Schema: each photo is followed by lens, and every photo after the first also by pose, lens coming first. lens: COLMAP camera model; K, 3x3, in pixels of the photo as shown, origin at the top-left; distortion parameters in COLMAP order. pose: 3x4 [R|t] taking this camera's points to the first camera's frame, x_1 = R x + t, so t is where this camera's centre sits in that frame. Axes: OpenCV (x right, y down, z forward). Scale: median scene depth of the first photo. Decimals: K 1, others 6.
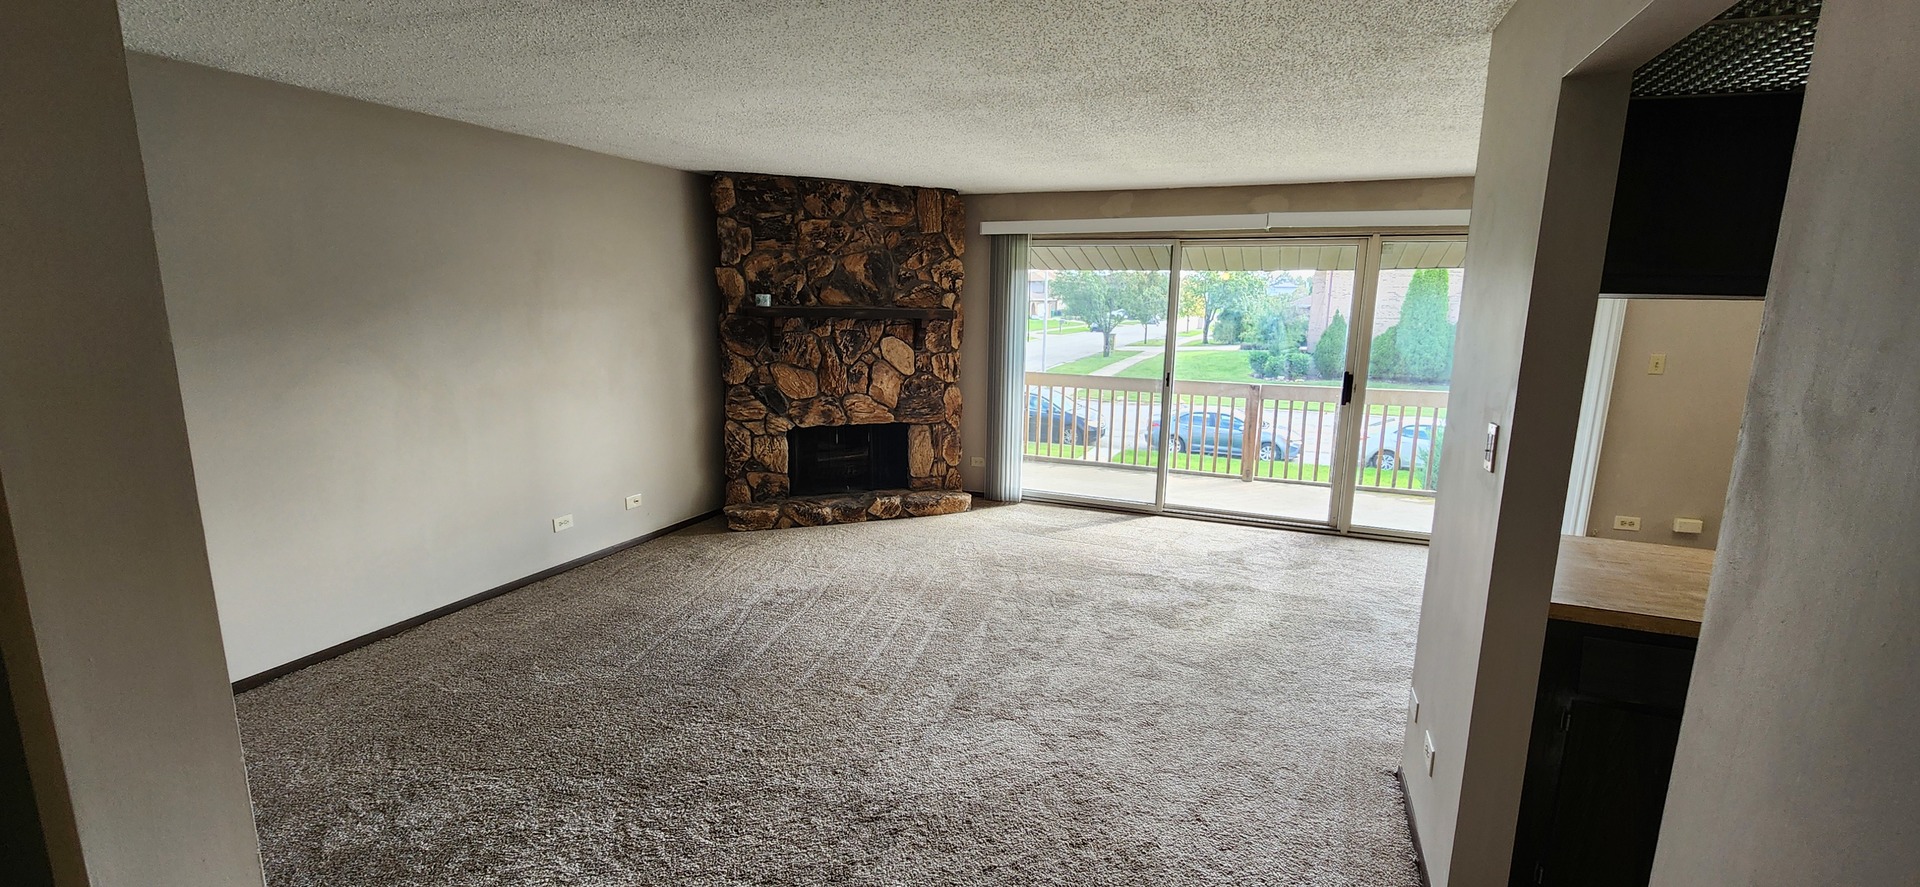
lens RADIAL K [[784.4, 0, 968.8], [0, 784.4, 444.1], [0, 0, 1]] dist [-0.003242, 0.000861]
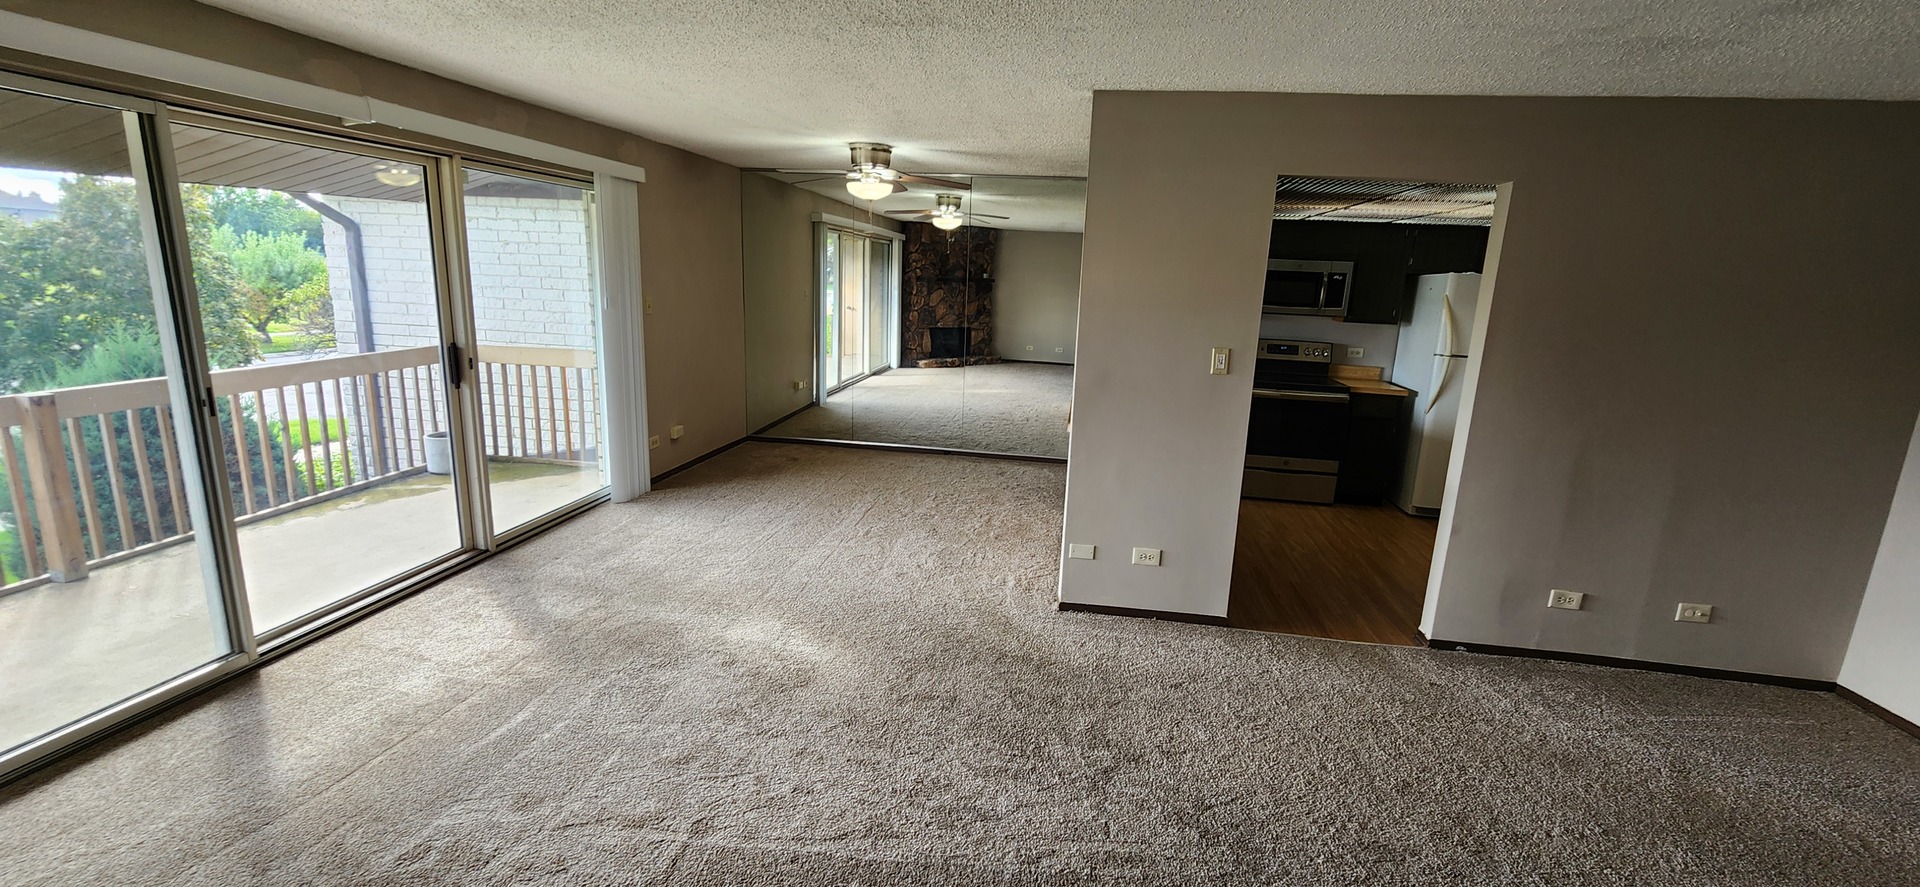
lens RADIAL K [[784.4, 0, 964.1], [0, 784.4, 444.5], [0, 0, 1]] dist [-0.003242, 0.000861]
pose [[-0.237933, -0.233156, 0.942882, -0.327437], [0.131223, 0.954144, 0.269055, -0.128748], [-0.962376, 0.187745, -0.196427, 0.663360]]
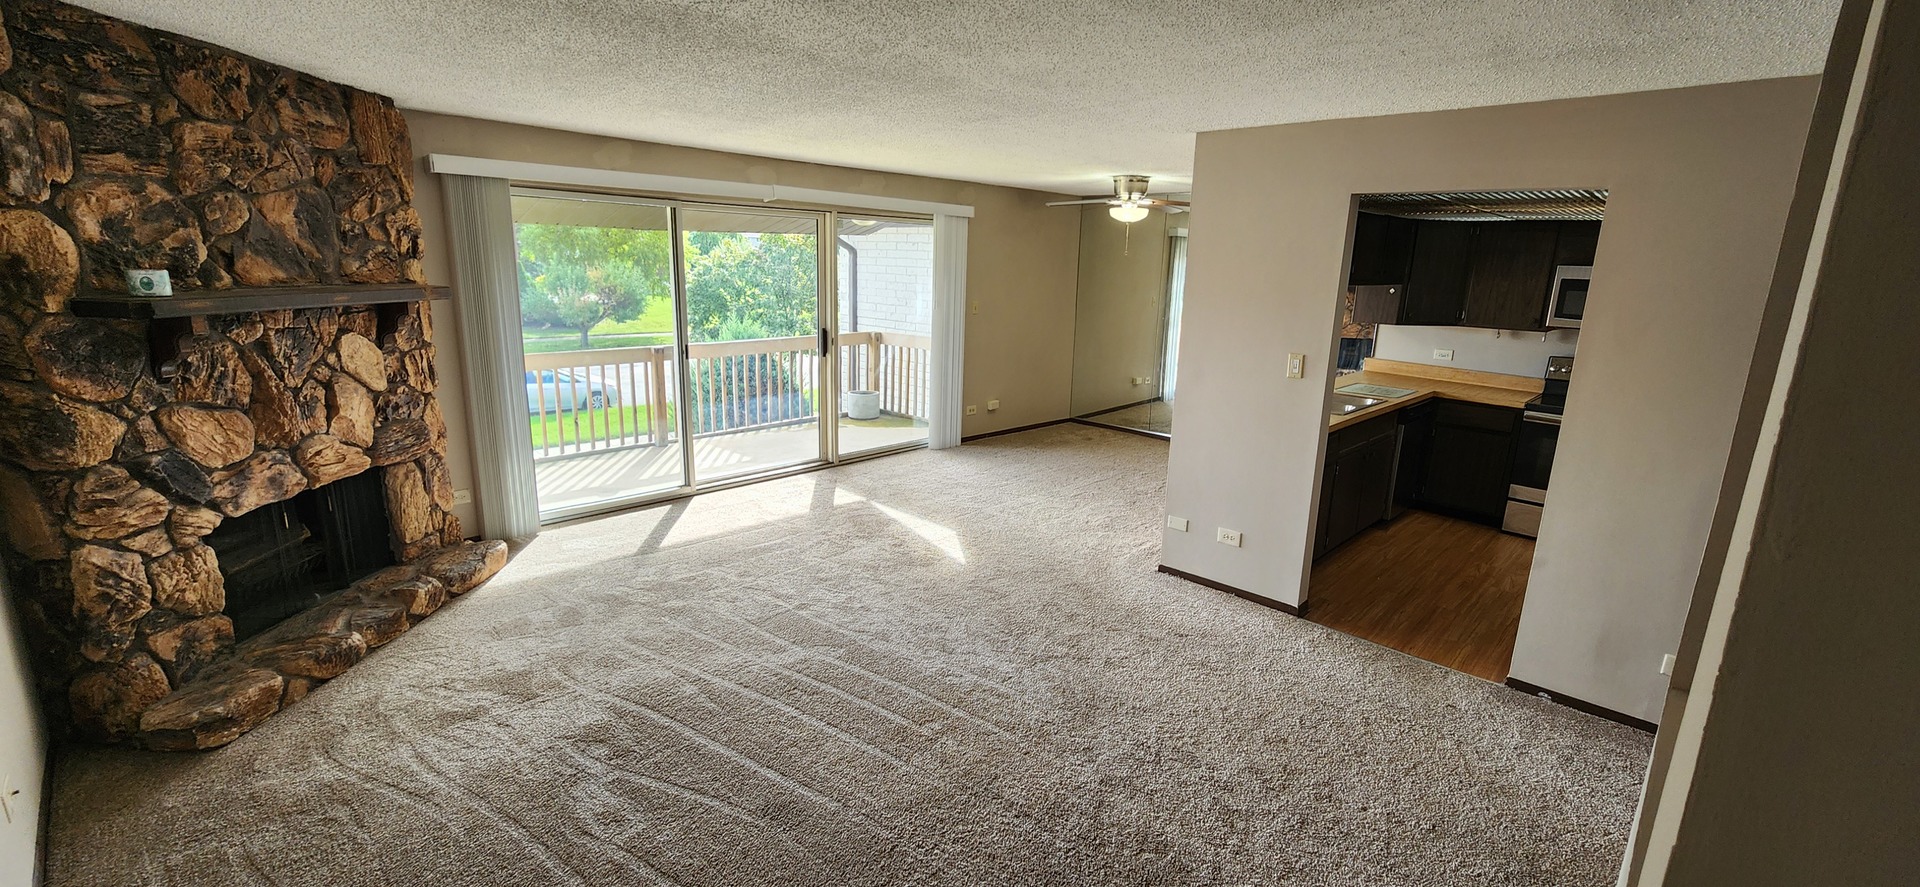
lens RADIAL K [[784.4, 0, 970.4], [0, 784.4, 441.3], [0, 0, 1]] dist [-0.003242, 0.000861]
pose [[0.370060, -0.214241, 0.903967, -0.504276], [0.144931, 0.974445, 0.171613, -0.091760], [-0.917633, 0.067506, 0.391654, 0.332030]]
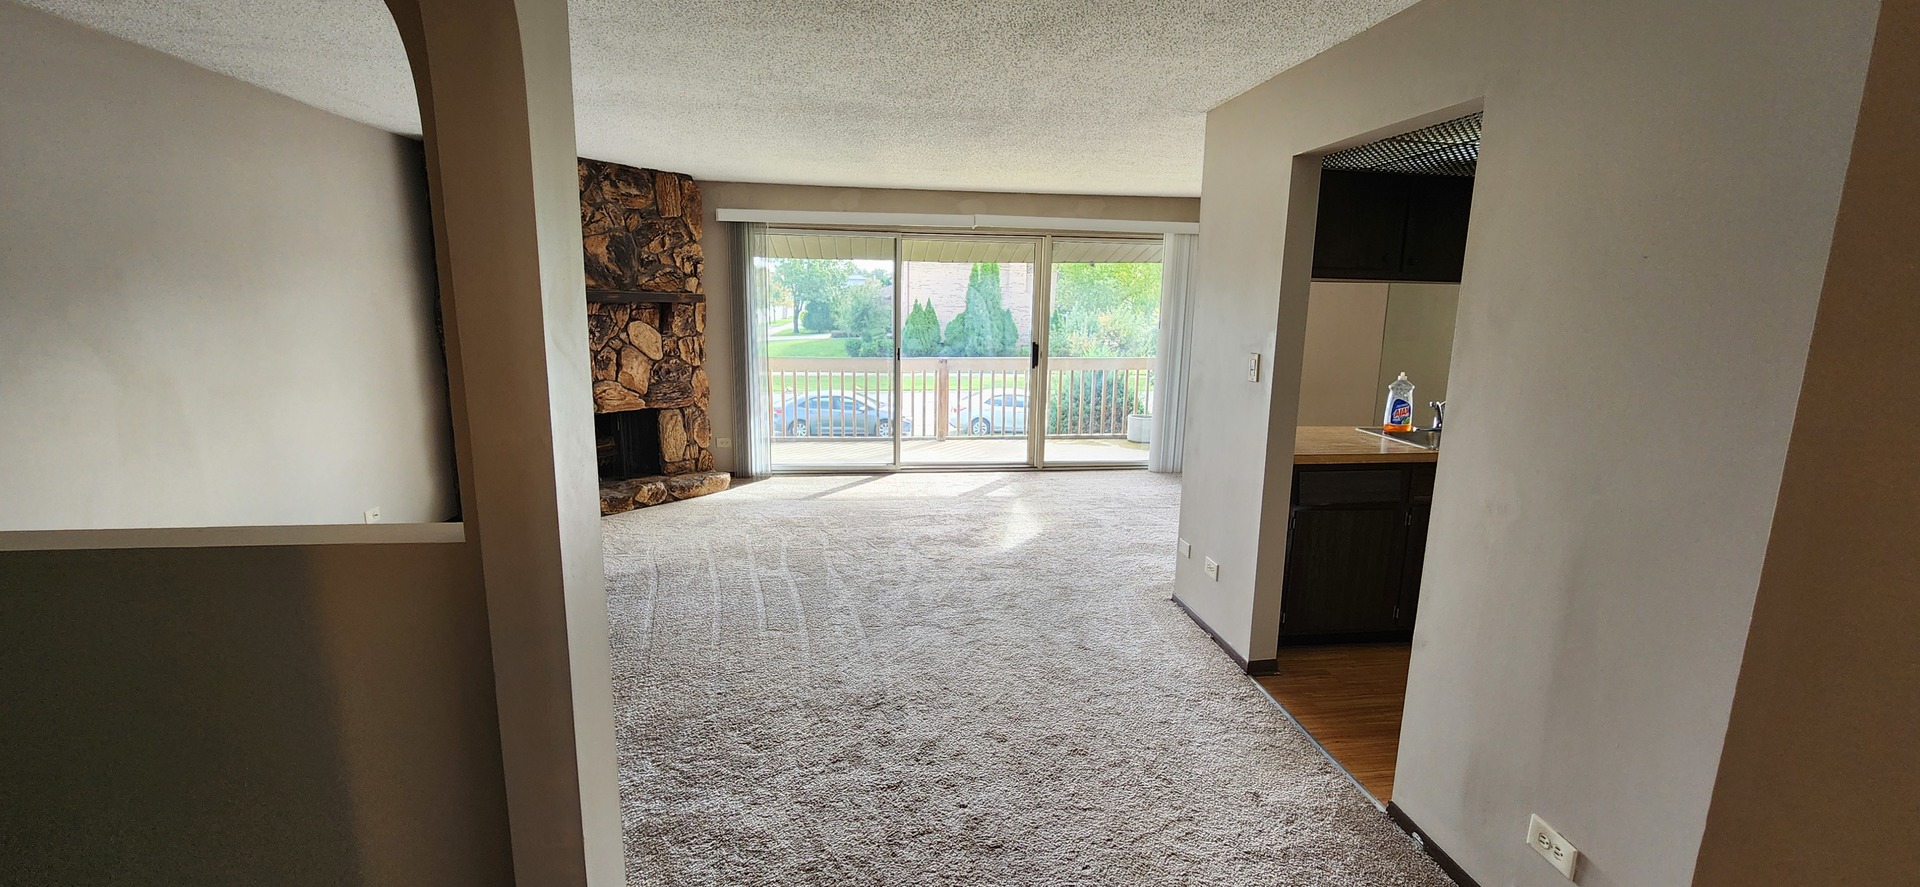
lens RADIAL K [[784.4, 0, 963.9], [0, 784.4, 445.3], [0, 0, 1]] dist [-0.003242, 0.000861]
pose [[0.870832, -0.092133, 0.482870, -0.238866], [0.086015, 0.995684, 0.034855, 0.019676], [-0.483998, 0.011181, 0.874998, -0.059094]]
